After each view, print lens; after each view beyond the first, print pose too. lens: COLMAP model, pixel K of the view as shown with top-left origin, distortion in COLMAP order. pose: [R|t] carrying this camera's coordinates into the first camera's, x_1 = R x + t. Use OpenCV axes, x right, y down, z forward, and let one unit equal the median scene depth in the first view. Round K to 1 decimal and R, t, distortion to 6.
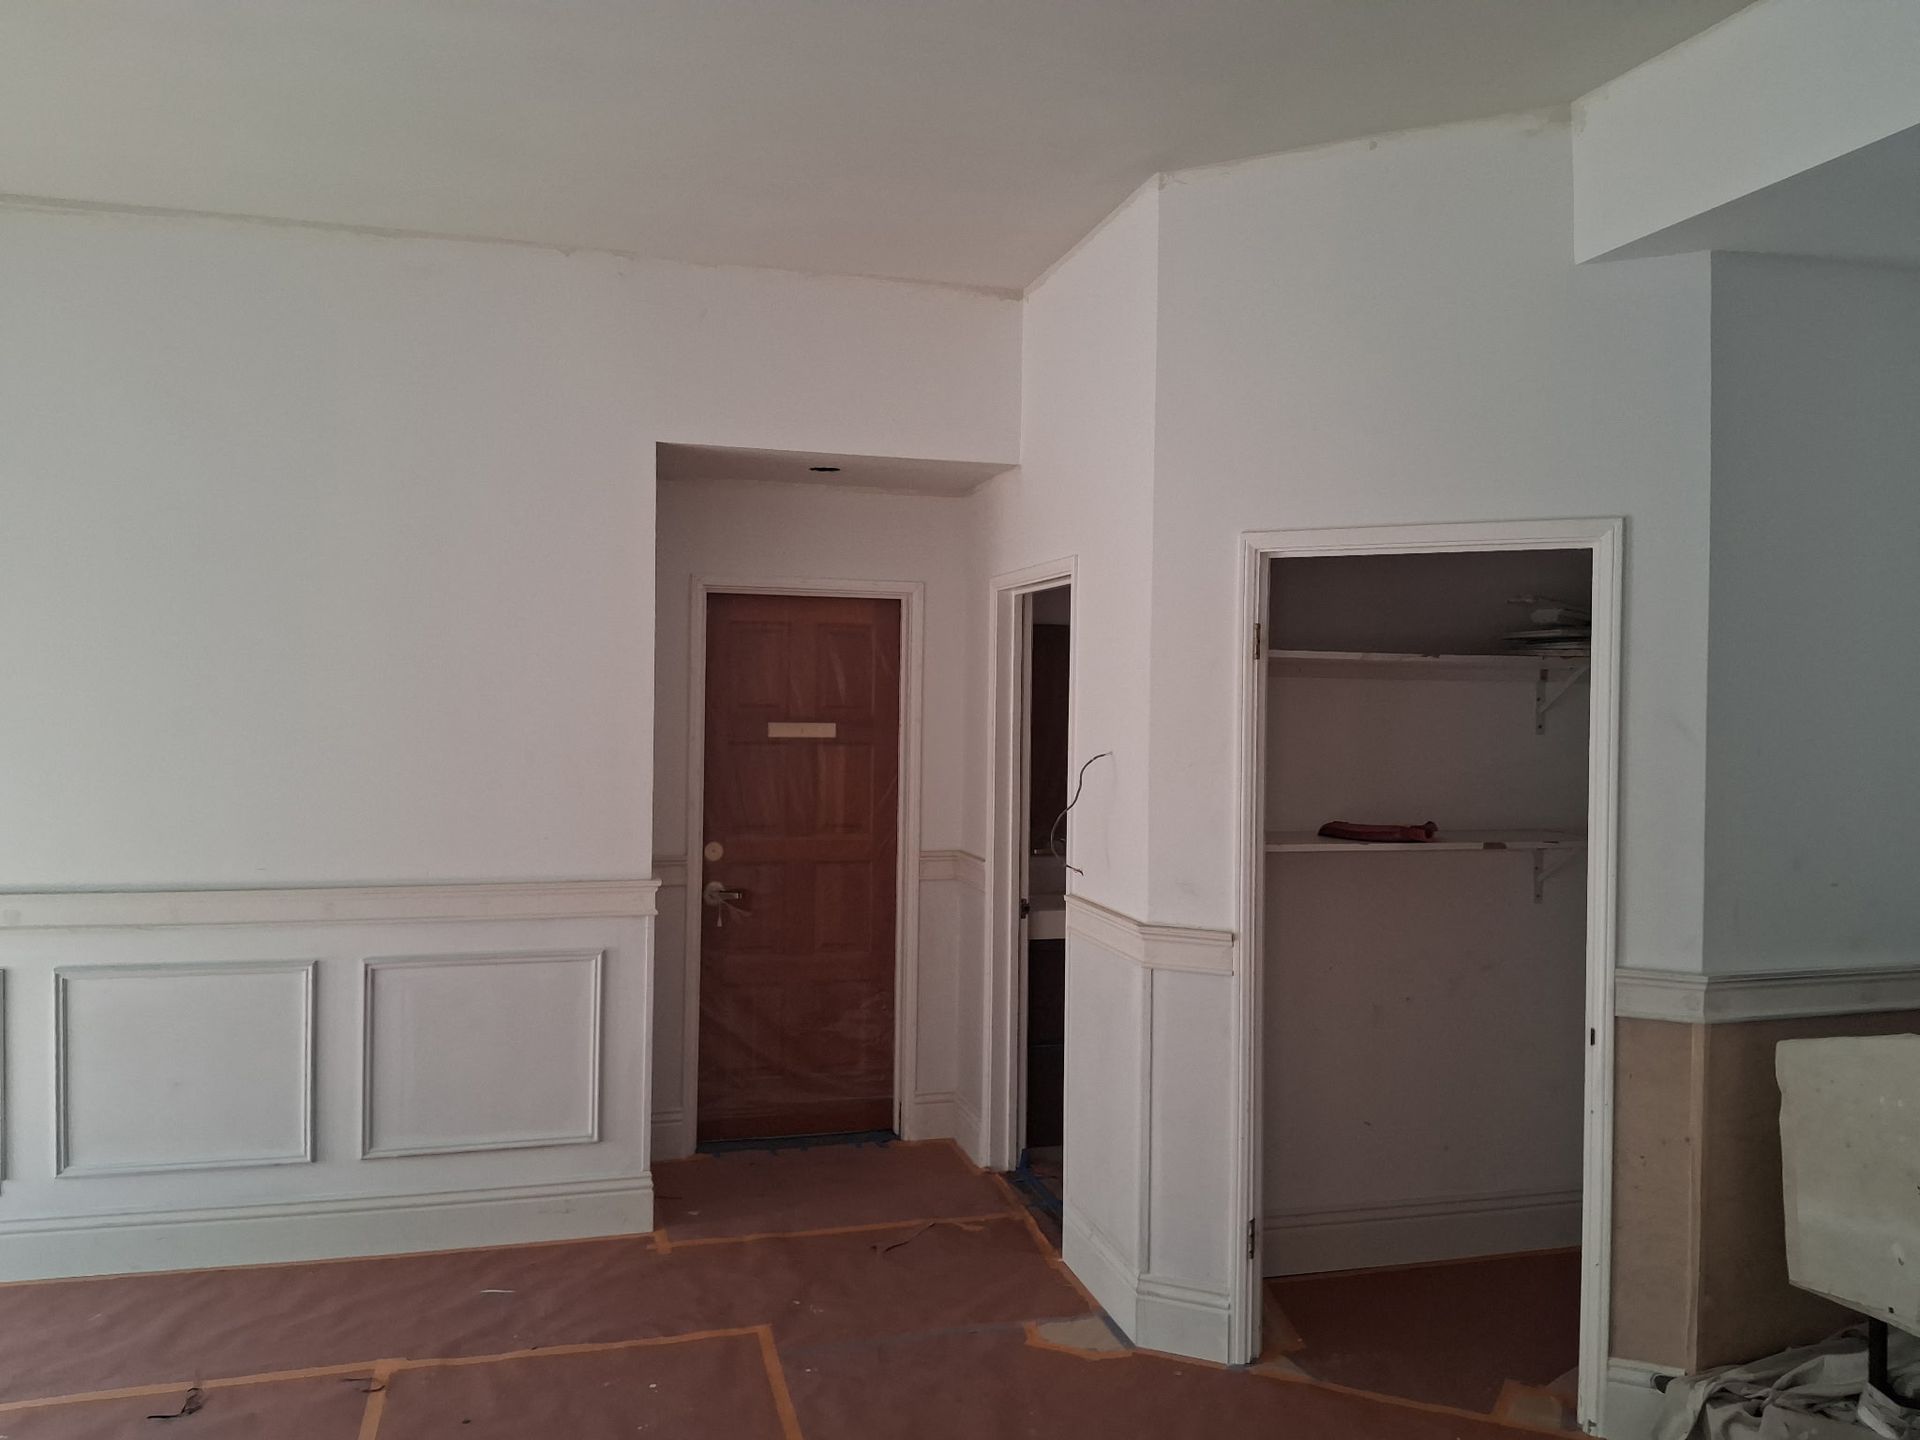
lens RADIAL K [[1446.8, 0, 961.9], [0, 1446.8, 712.3], [0, 0, 1]] dist [0.119328, -0.204776]
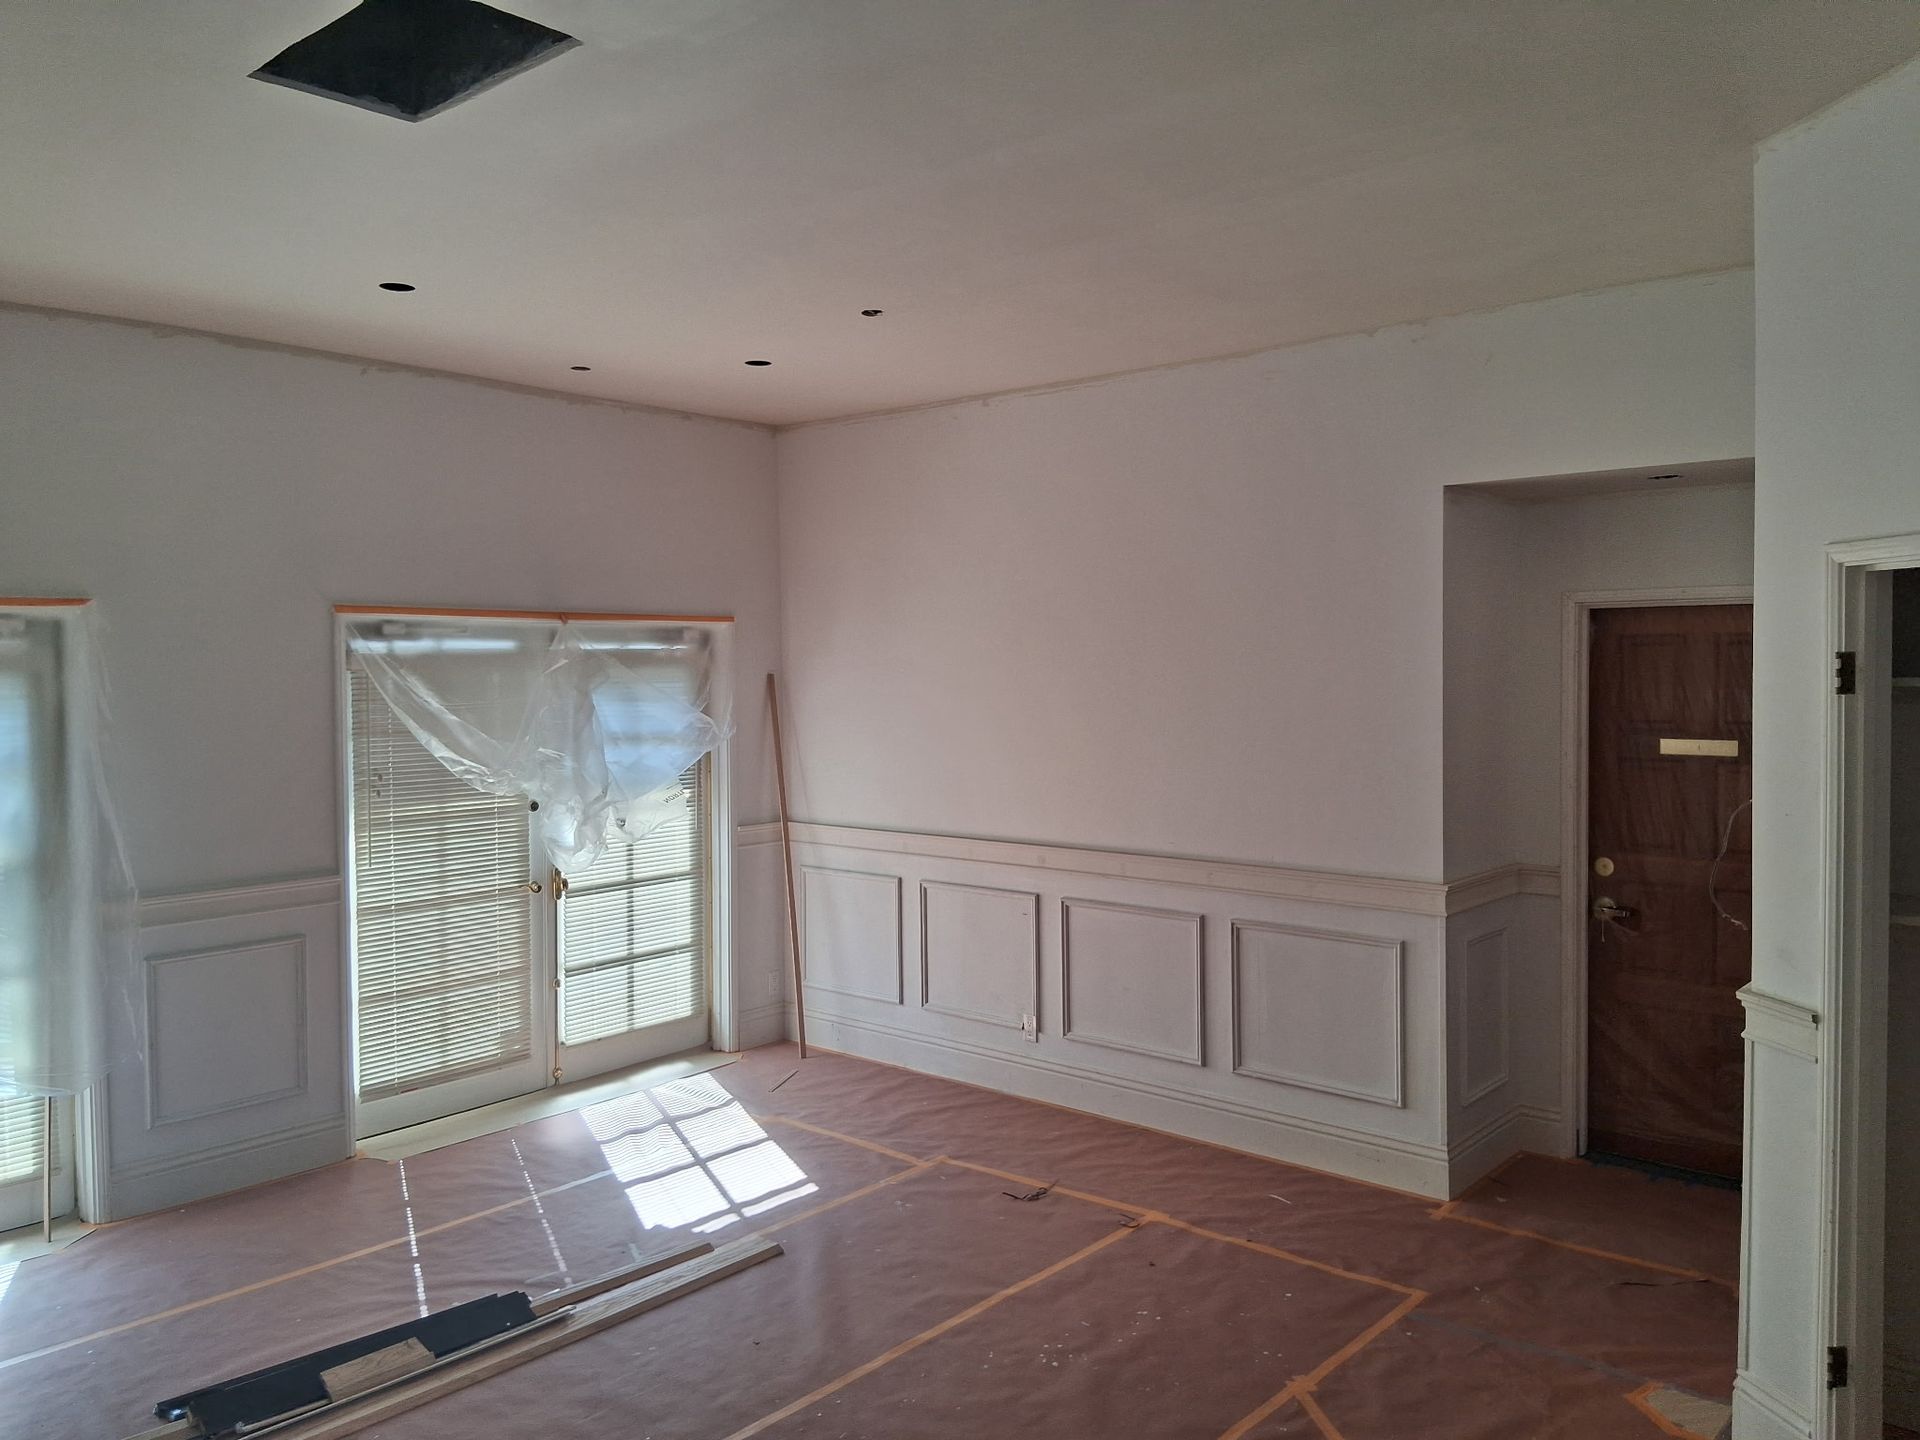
lens RADIAL K [[1446.8, 0, 961.9], [0, 1446.8, 712.3], [0, 0, 1]] dist [0.119328, -0.204776]
pose [[0.557353, 0.008238, -0.830235, 0.527115], [0.007051, 0.999868, 0.014655, -0.035238], [0.830246, -0.014022, 0.557221, 0.087193]]
